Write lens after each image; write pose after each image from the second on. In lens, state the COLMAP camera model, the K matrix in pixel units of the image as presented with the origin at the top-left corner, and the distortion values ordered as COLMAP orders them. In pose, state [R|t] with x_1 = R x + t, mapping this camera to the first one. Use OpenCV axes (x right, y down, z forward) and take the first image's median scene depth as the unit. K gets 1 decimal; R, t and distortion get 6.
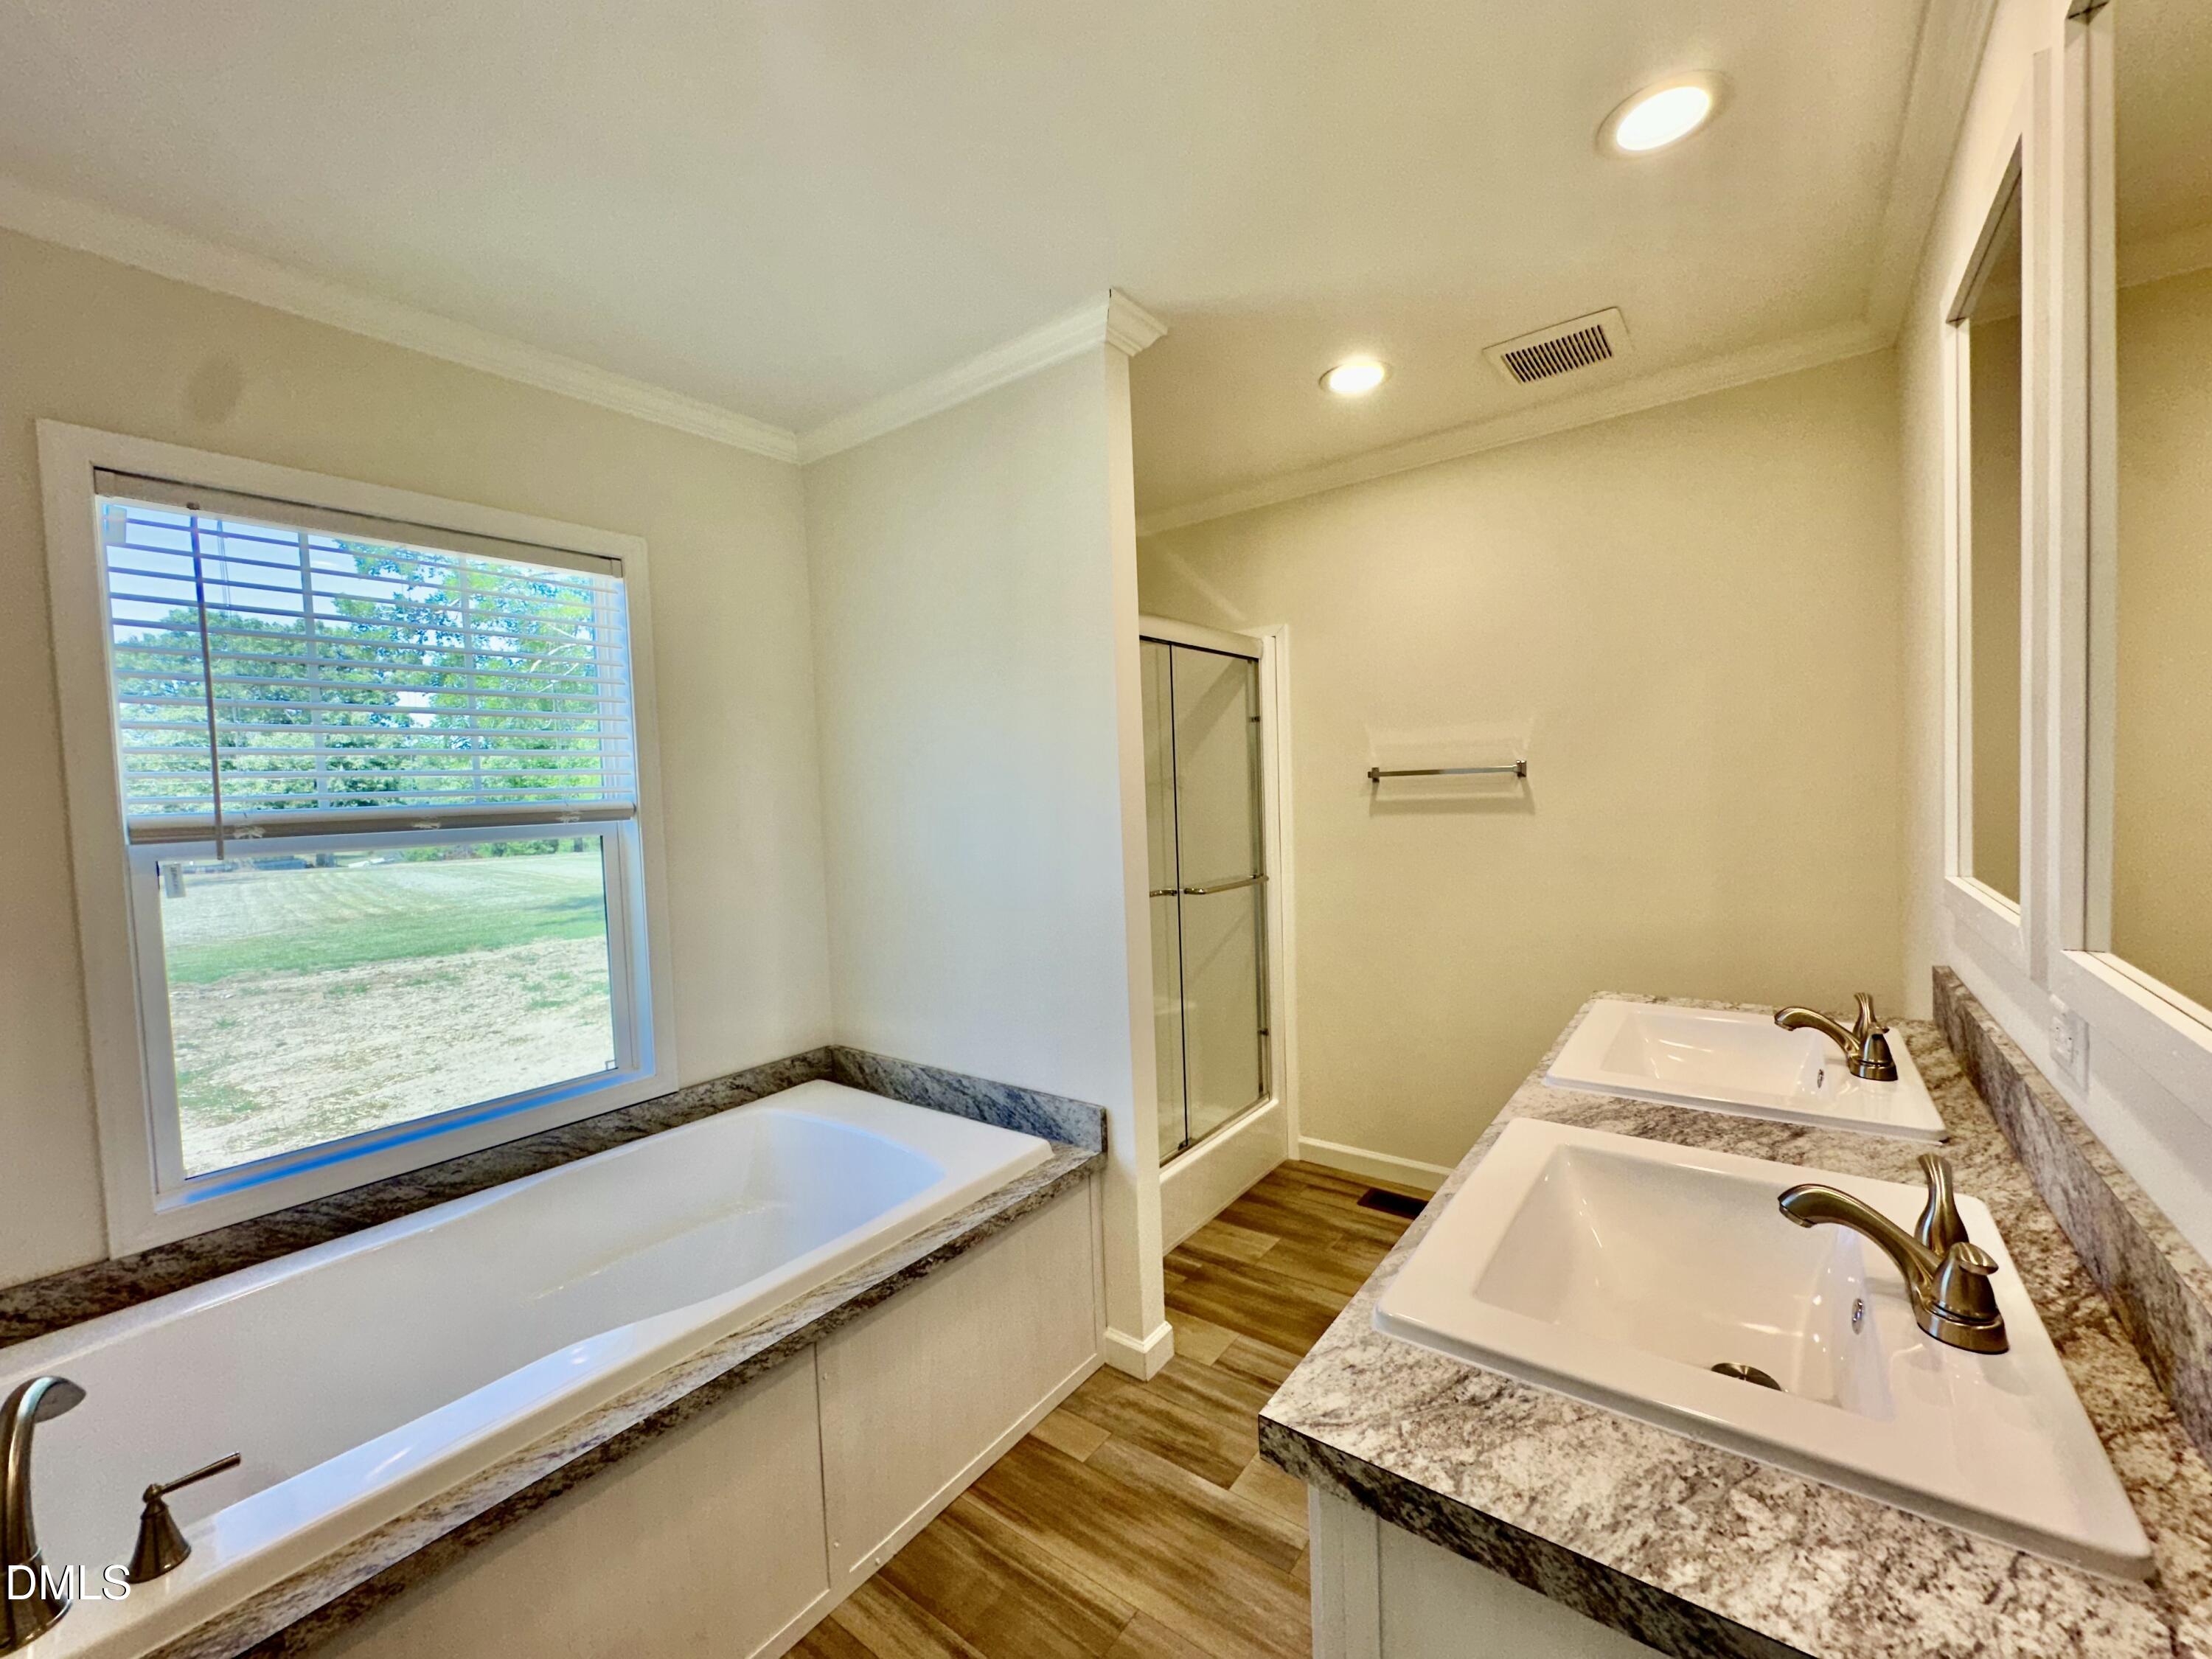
lens RADIAL K [[889.4, 0, 1104.6], [0, 889.4, 829.4], [0, 0, 1]] dist [0.001188, 0.000596]
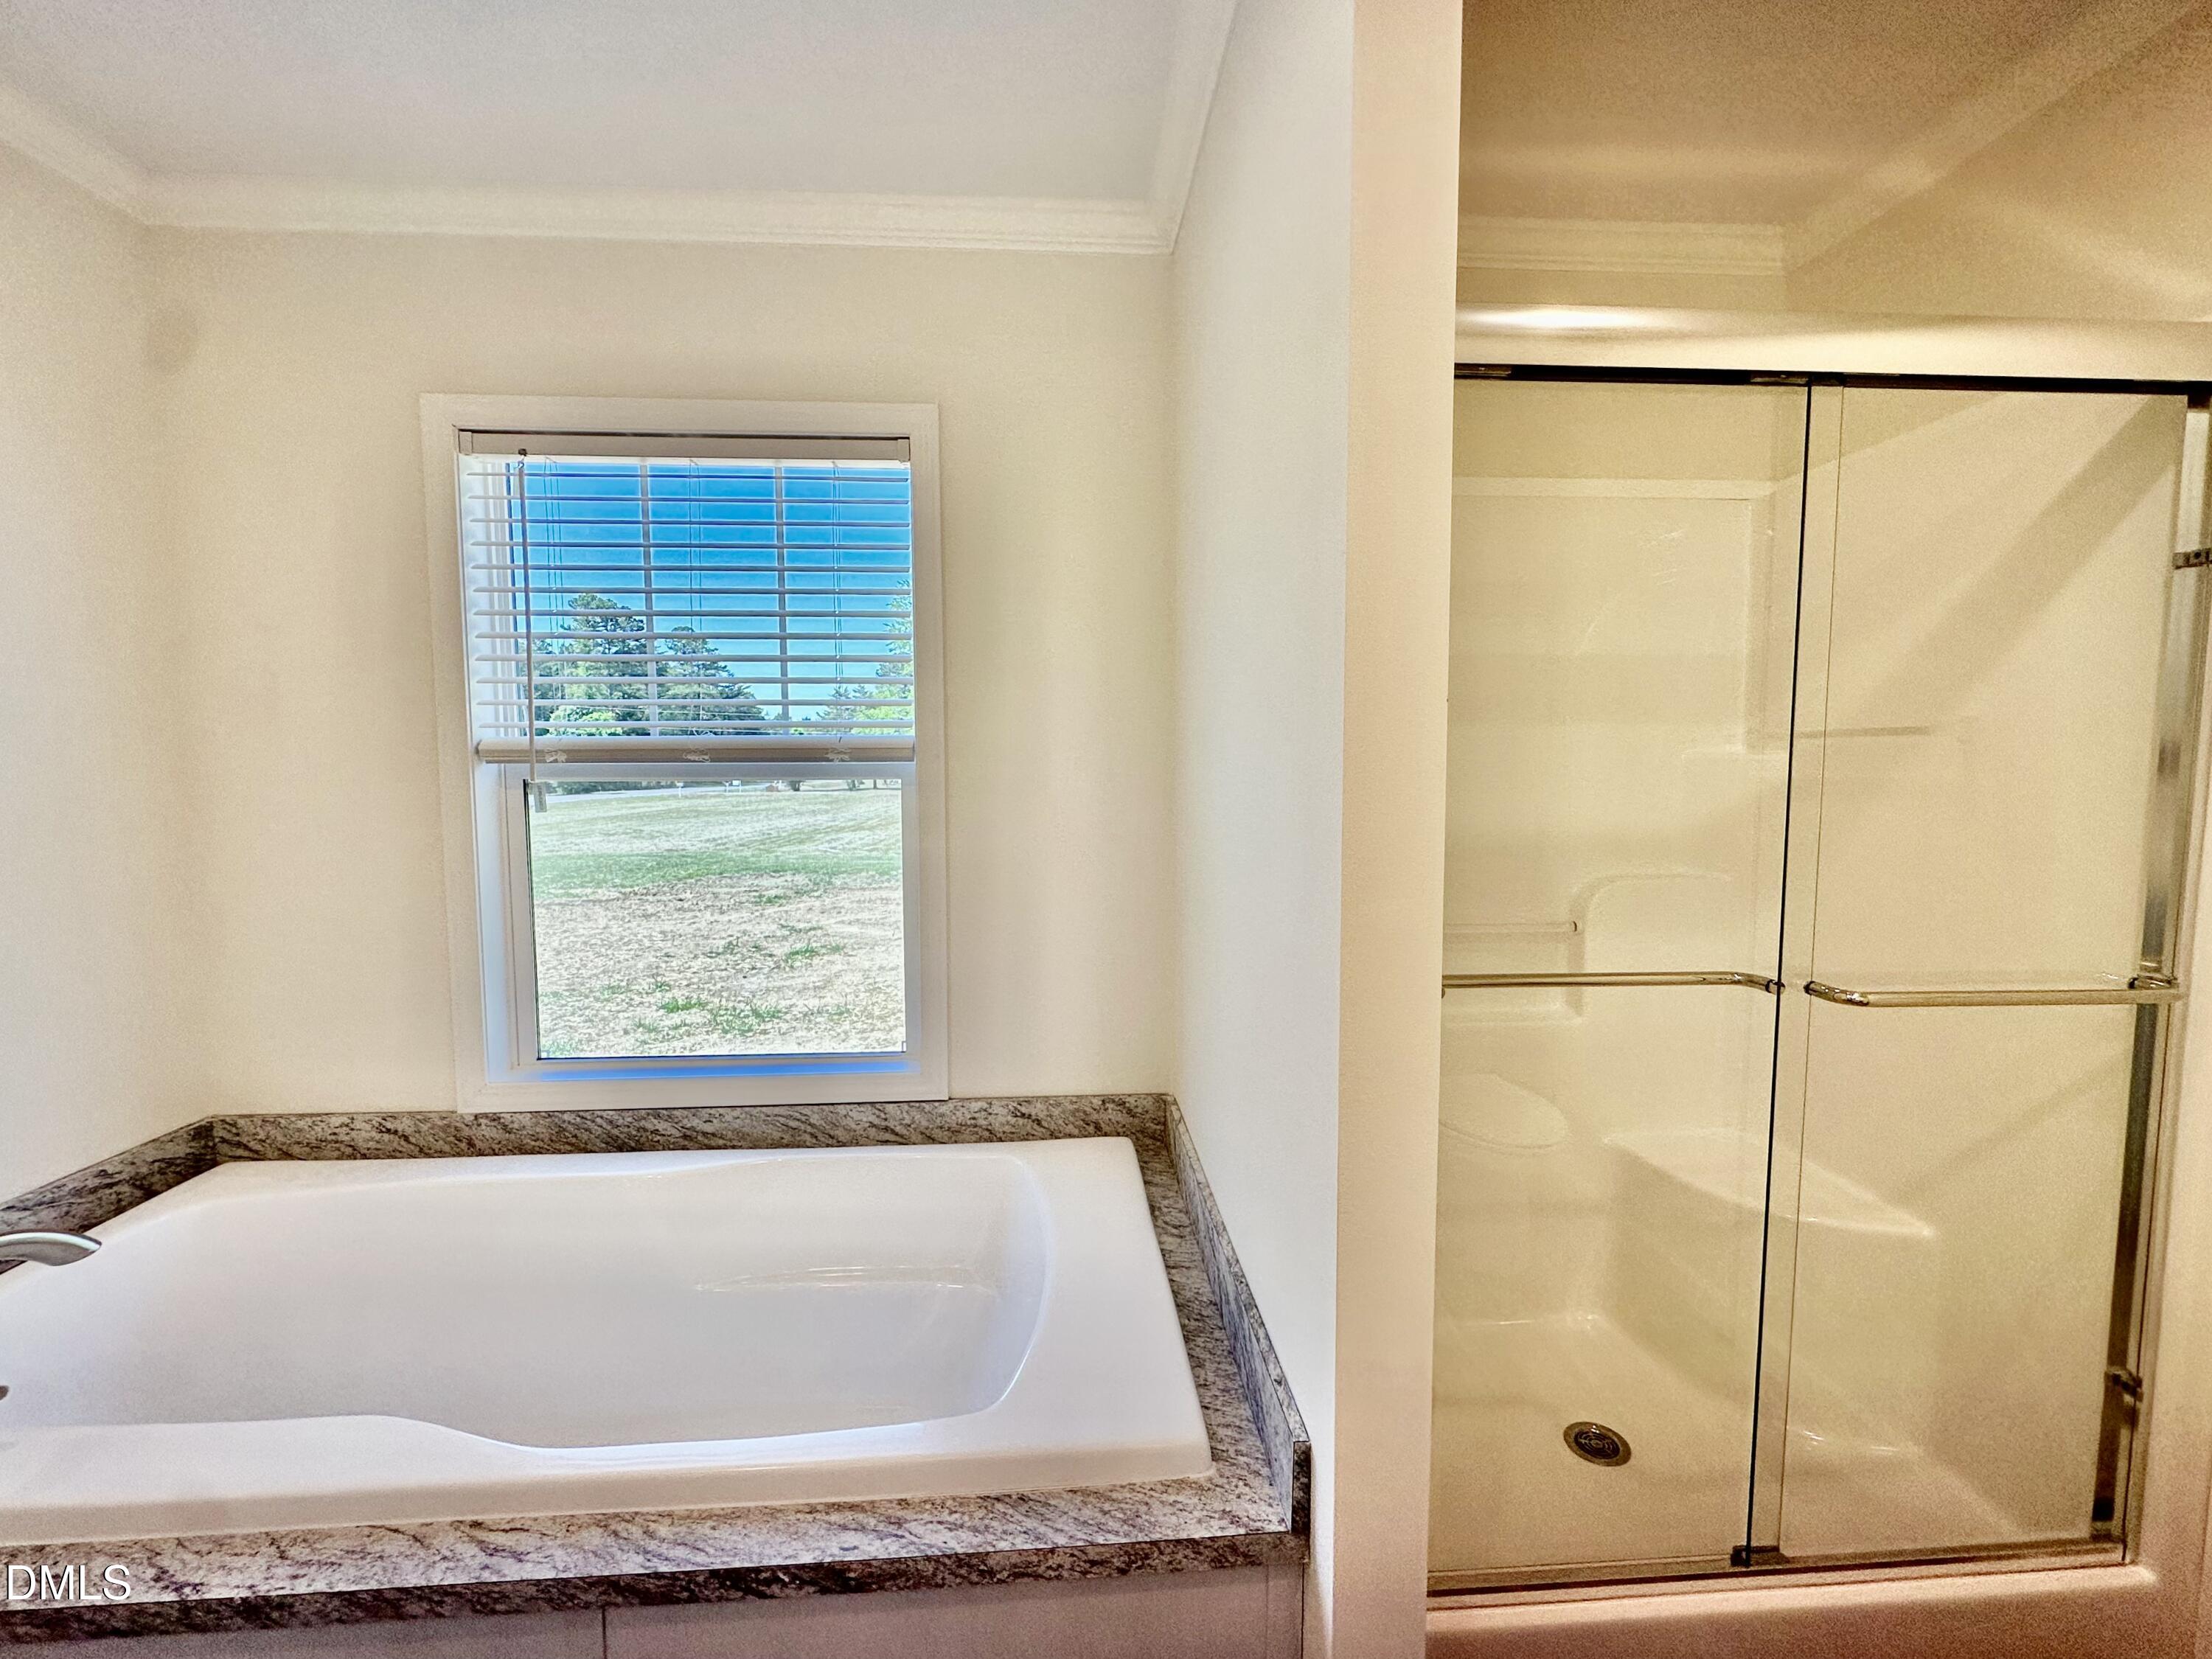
lens RADIAL K [[934.1, 0, 1106.6], [0, 934.1, 827.7], [0, 0, 1]] dist [-0.001016, -0.000101]
pose [[0.656842, 0.086738, -0.749023, 0.259095], [-0.056836, 0.996231, 0.065523, -0.018572], [0.751883, -0.000467, 0.659296, 0.617454]]
